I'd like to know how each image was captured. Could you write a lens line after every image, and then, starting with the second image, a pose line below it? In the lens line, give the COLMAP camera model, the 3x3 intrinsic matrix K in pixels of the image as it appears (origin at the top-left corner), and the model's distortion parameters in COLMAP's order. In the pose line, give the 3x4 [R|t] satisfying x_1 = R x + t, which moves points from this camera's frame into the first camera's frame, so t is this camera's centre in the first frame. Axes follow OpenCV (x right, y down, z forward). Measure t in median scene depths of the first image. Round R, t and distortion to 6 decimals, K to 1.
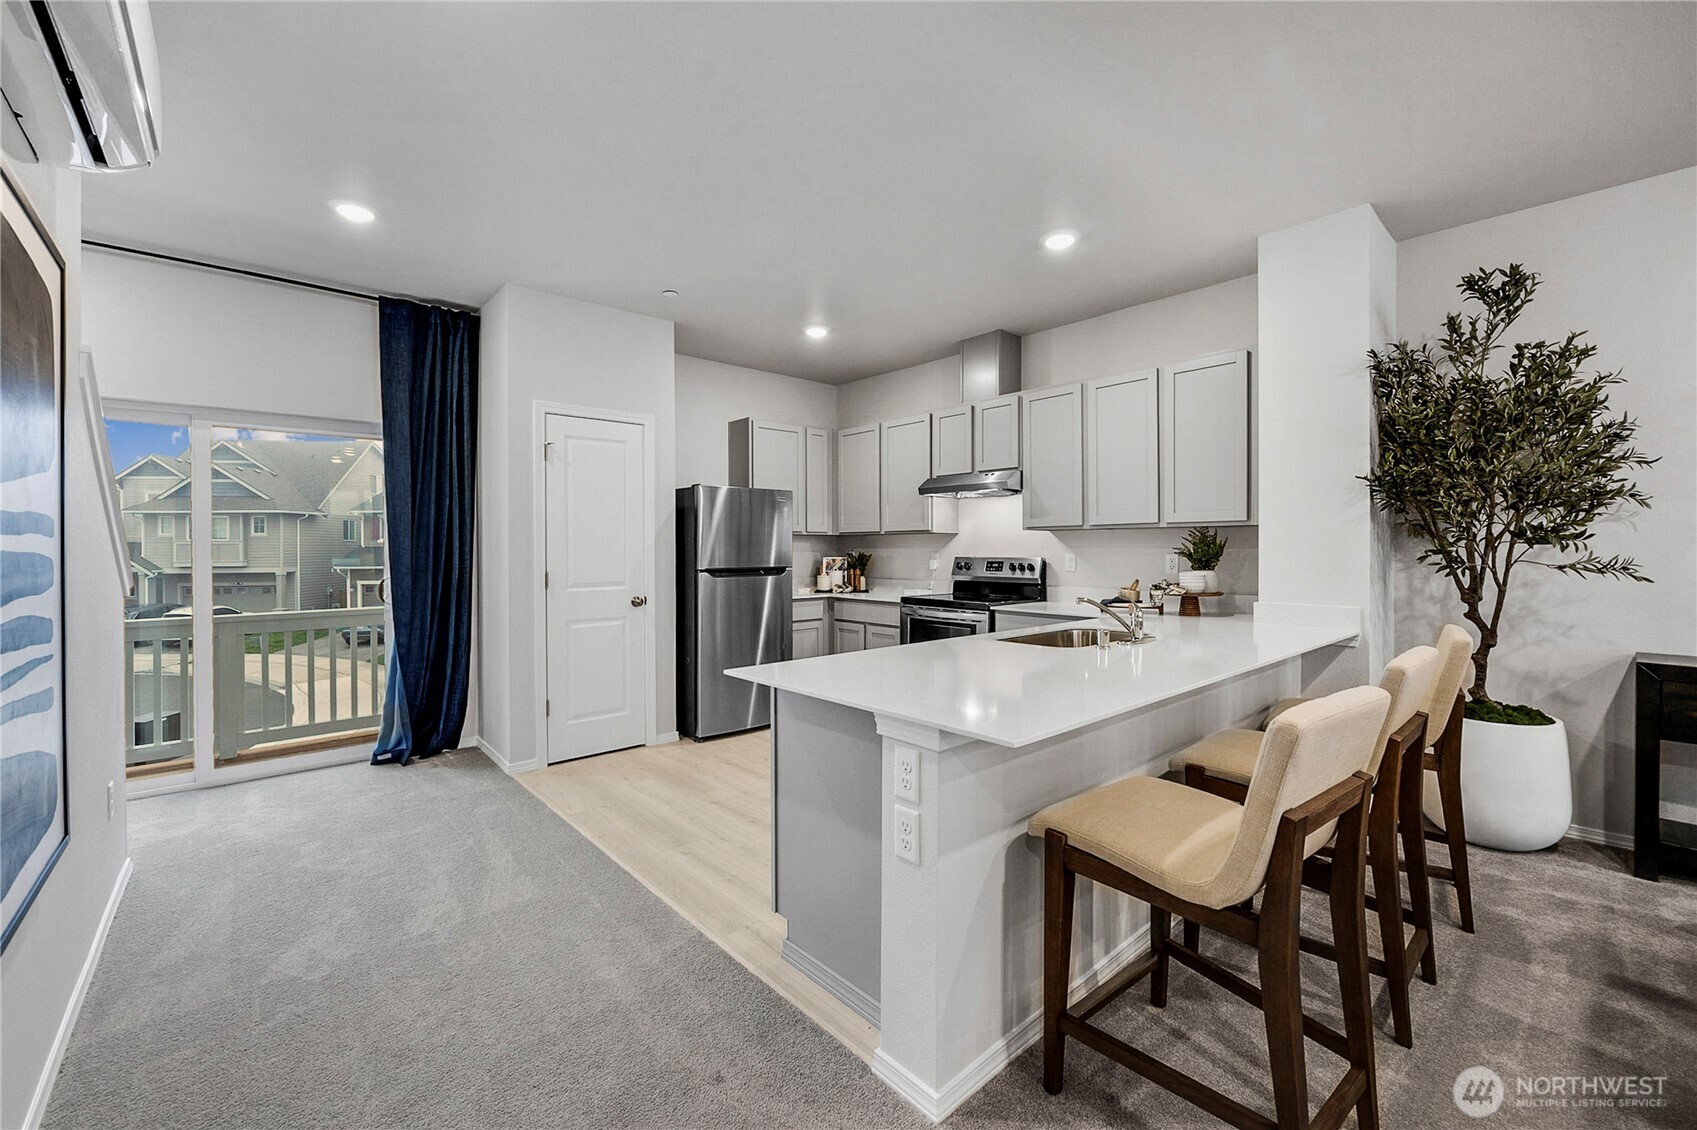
lens RADIAL K [[688.8, 0, 844.5], [0, 688.8, 554.6], [0, 0, 1]] dist [-0.002983, 0.000381]
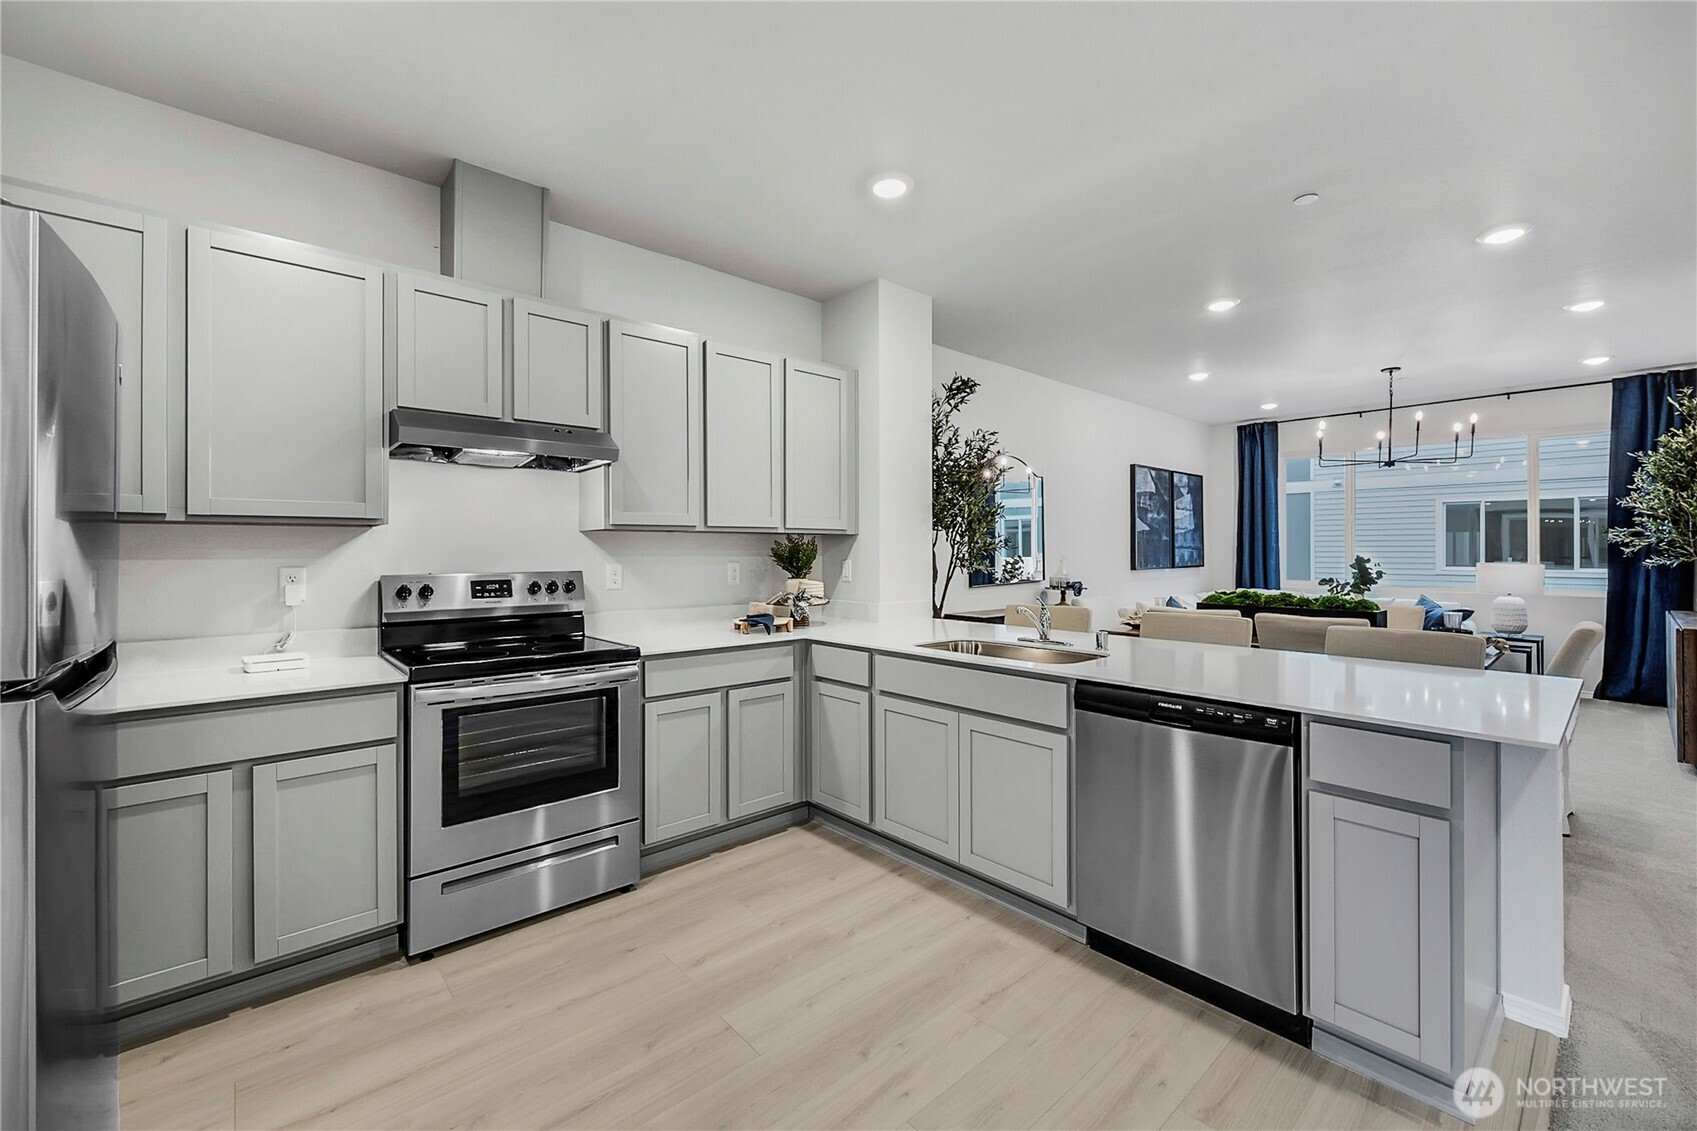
lens RADIAL K [[688.8, 0, 842.9], [0, 688.8, 552.5], [0, 0, 1]] dist [-0.002983, 0.000381]
pose [[-0.002289, 0.002691, 0.999994, -0.363785], [0.012964, 0.999912, -0.002661, -0.008217], [-0.999913, 0.012958, -0.002323, 0.737517]]
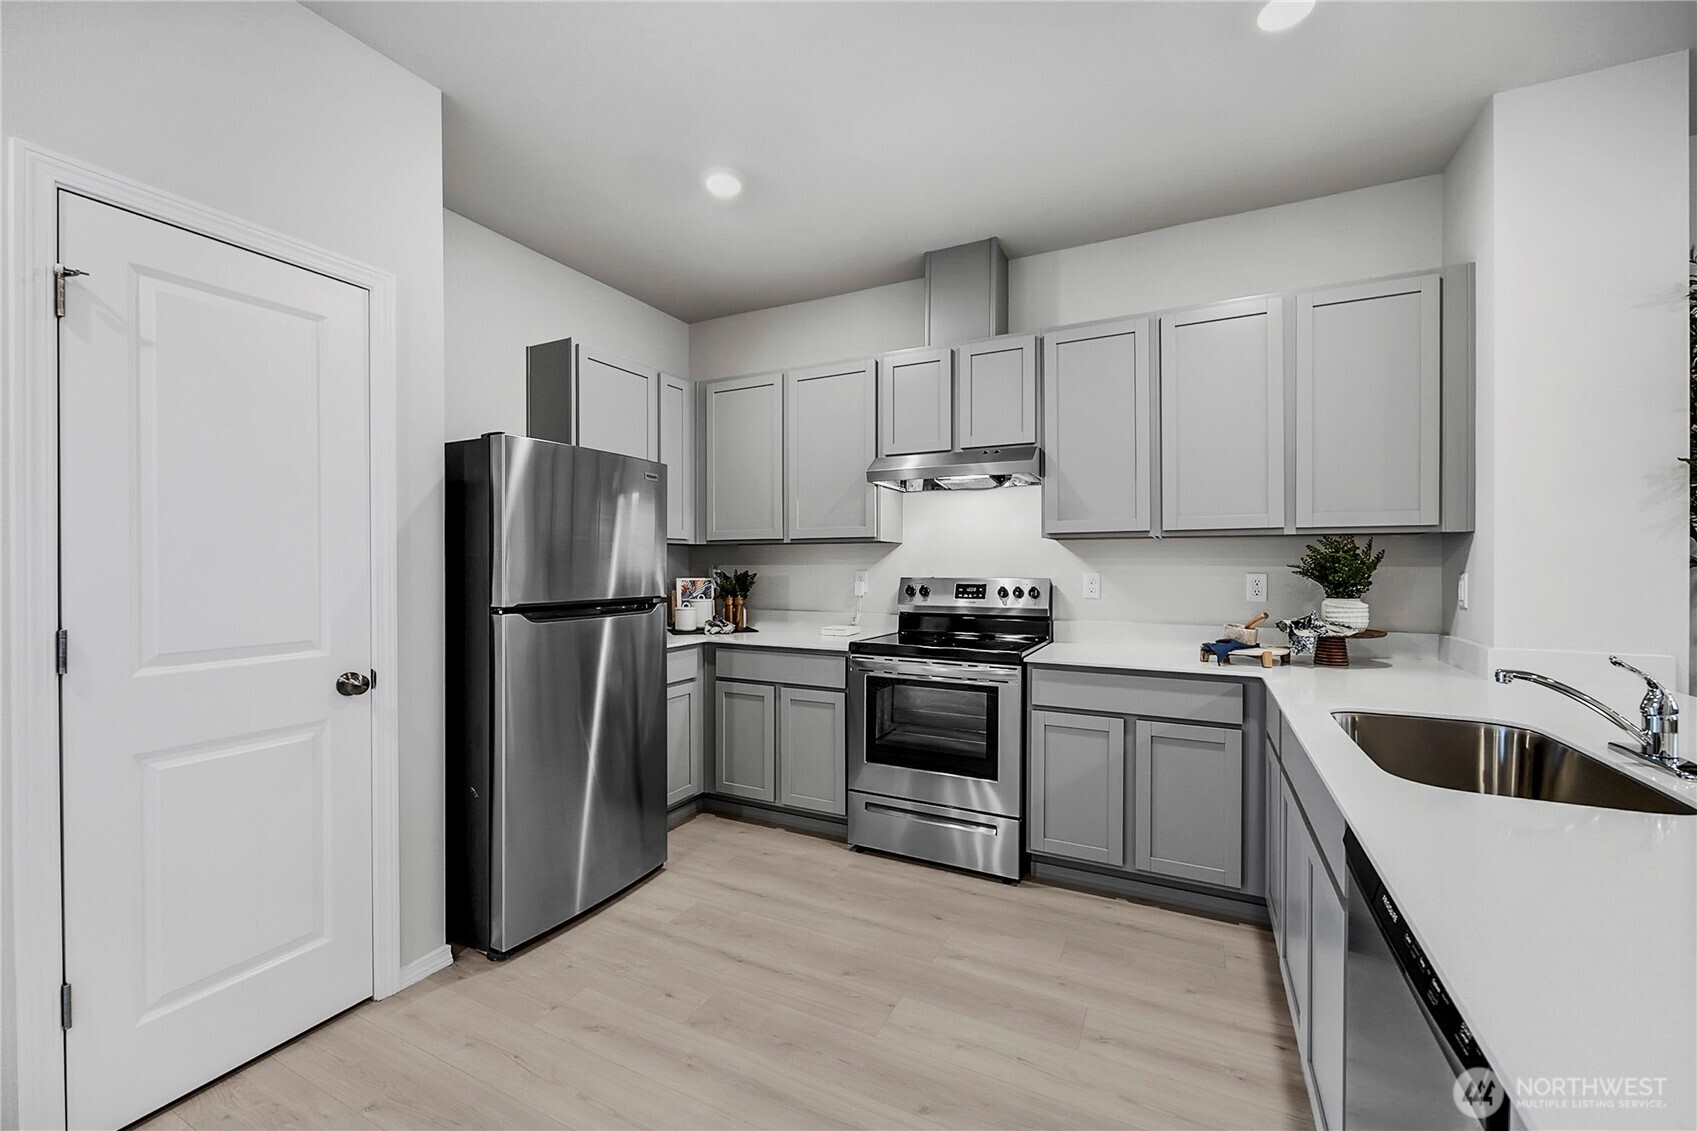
lens RADIAL K [[688.8, 0, 853.1], [0, 688.8, 564.7], [0, 0, 1]] dist [-0.002983, 0.000381]
pose [[0.928858, 0.000736, 0.370436, -0.149194], [0.002341, 0.999966, -0.007857, -0.004574], [-0.370430, 0.008165, 0.928825, 0.423650]]
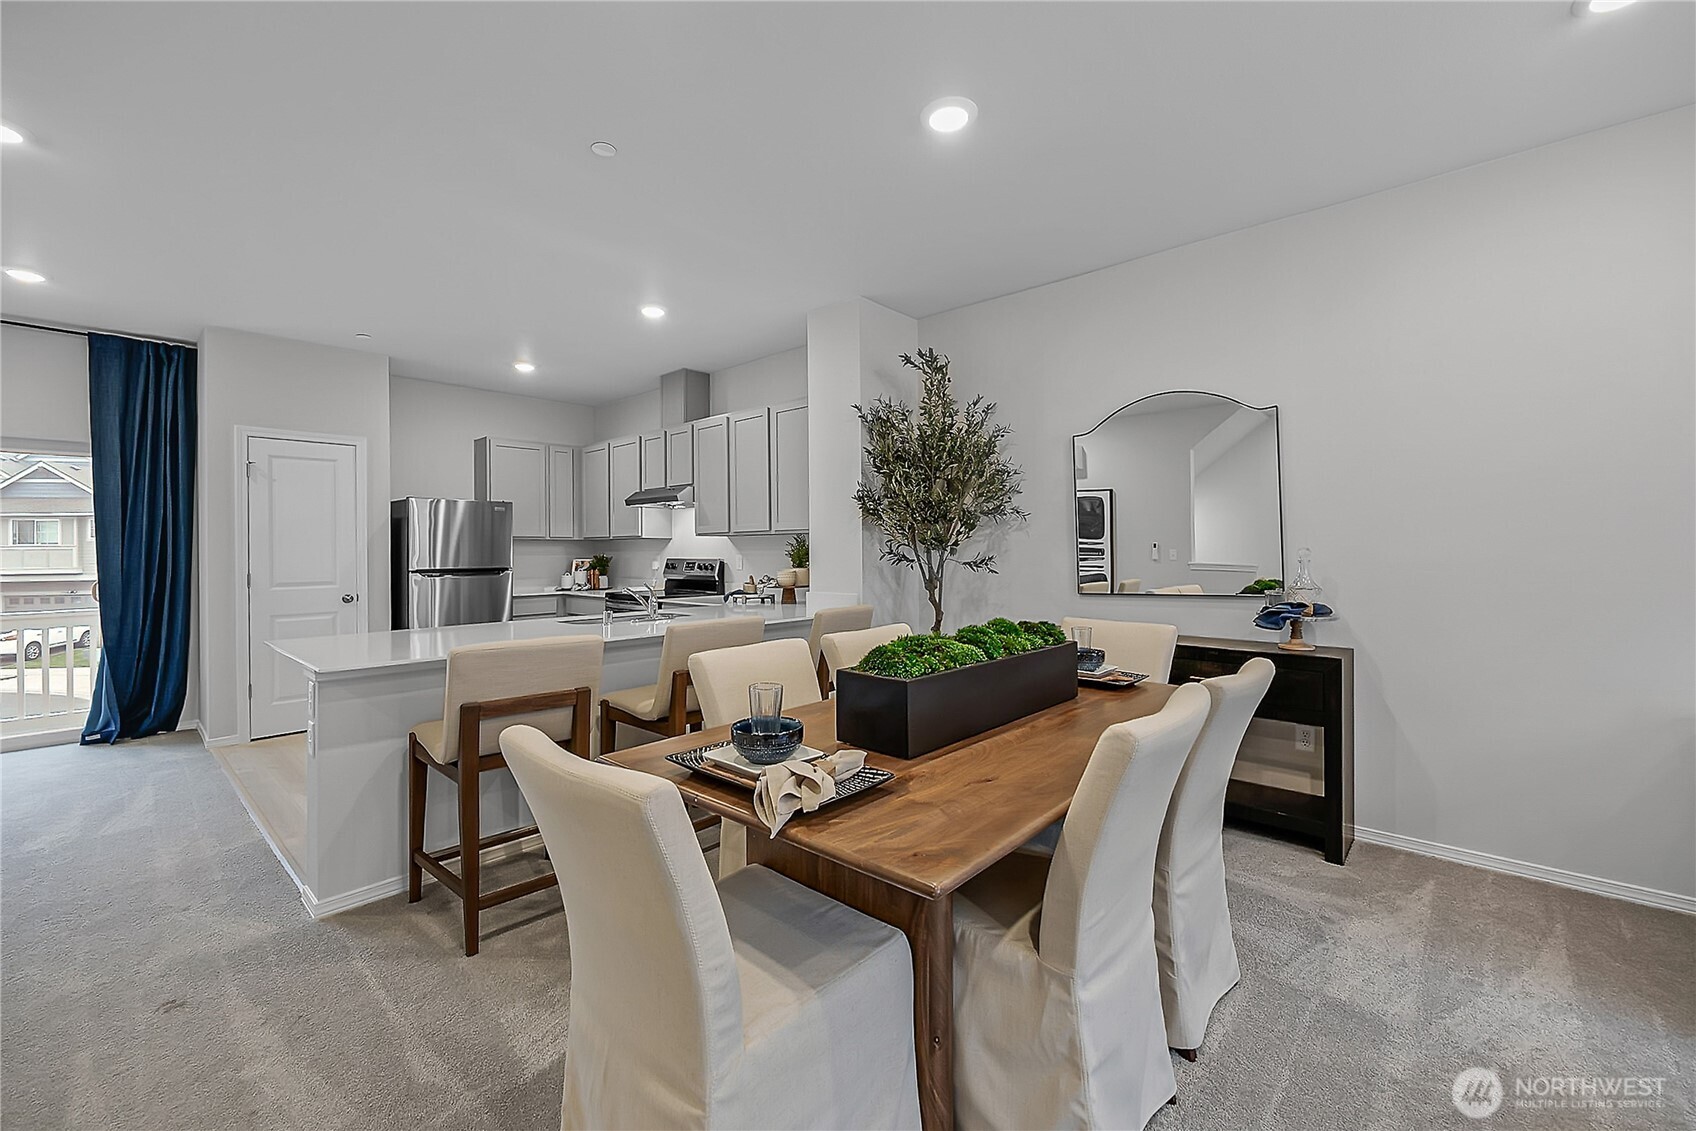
lens RADIAL K [[688.4, 0, 842.6], [0, 688.4, 550.1], [0, 0, 1]] dist [-0.002983, 0.000381]
pose [[0.993916, -0.003569, 0.110084, 0.361819], [0.004667, 0.999942, -0.009720, 0.001831], [-0.110042, 0.010174, 0.993875, -0.217275]]
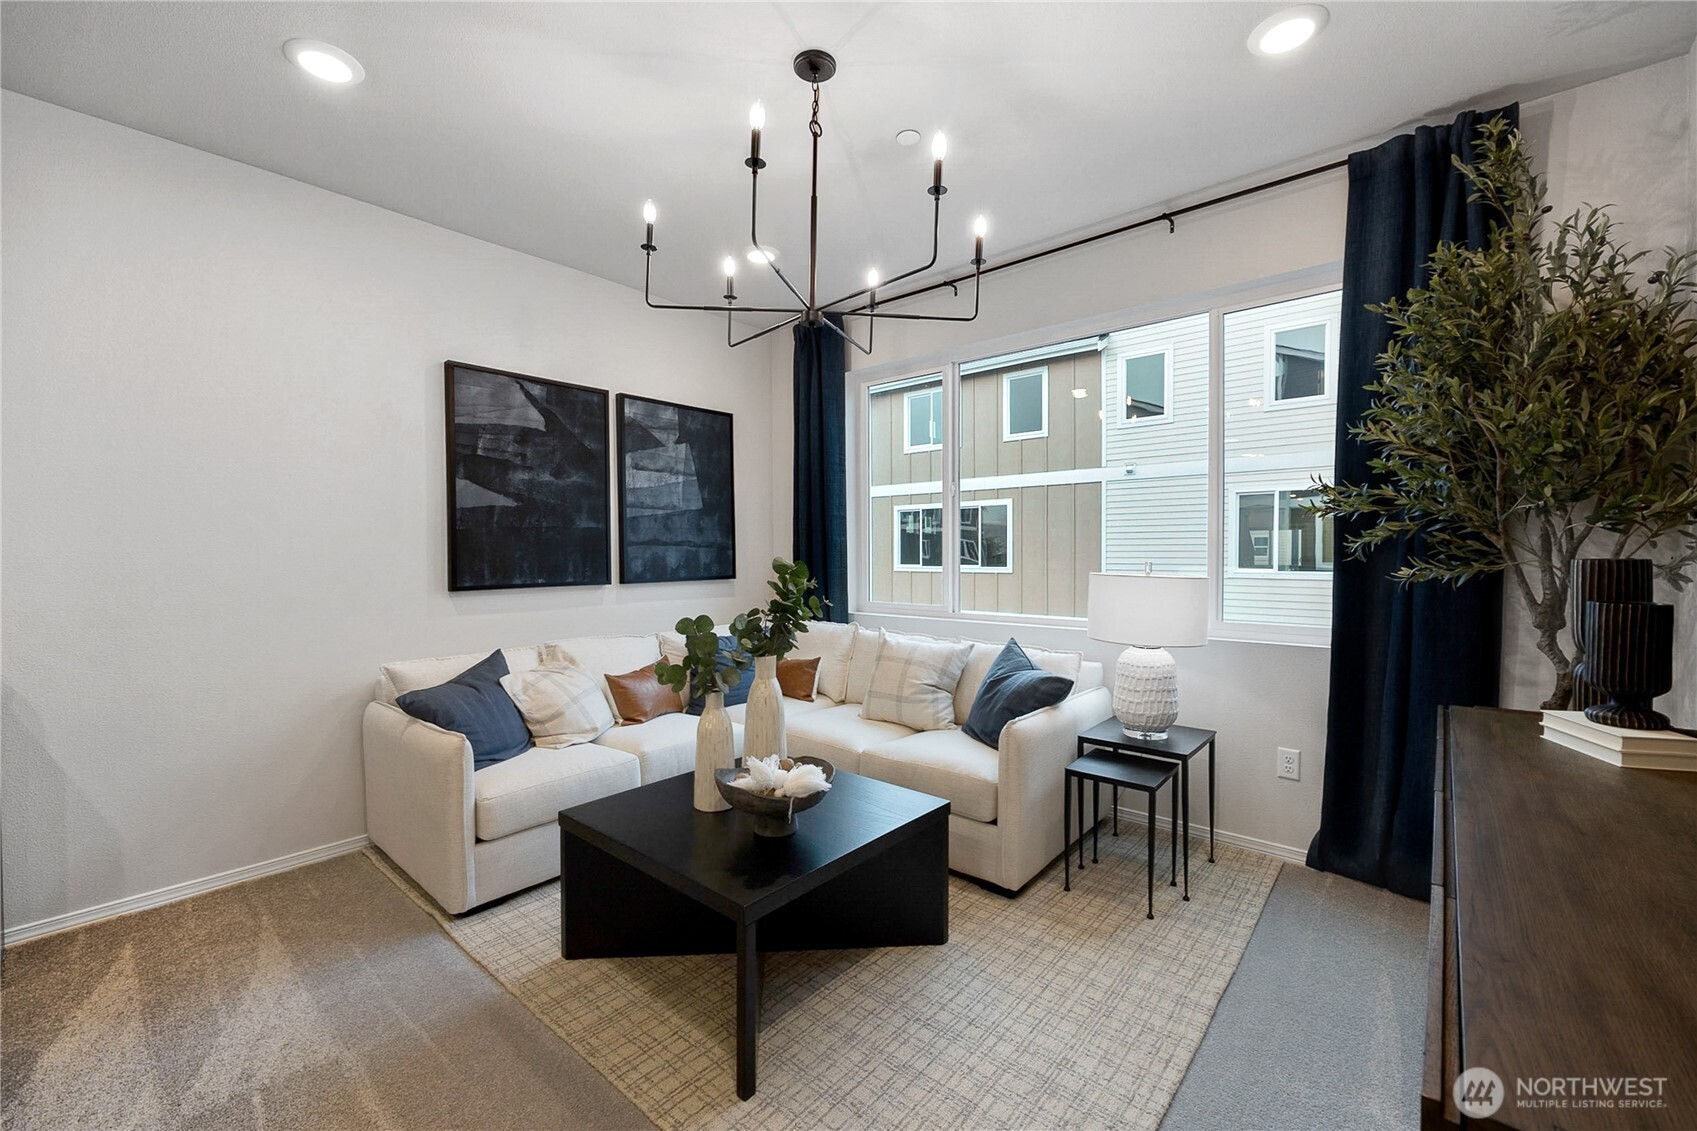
lens RADIAL K [[688.8, 0, 838.6], [0, 688.8, 568.6], [0, 0, 1]] dist [-0.002983, 0.000381]
pose [[-0.130755, -0.018791, 0.991237, 0.363461], [0.015826, 0.999653, 0.021038, 0.002861], [-0.991288, 0.018438, -0.130412, -0.162642]]
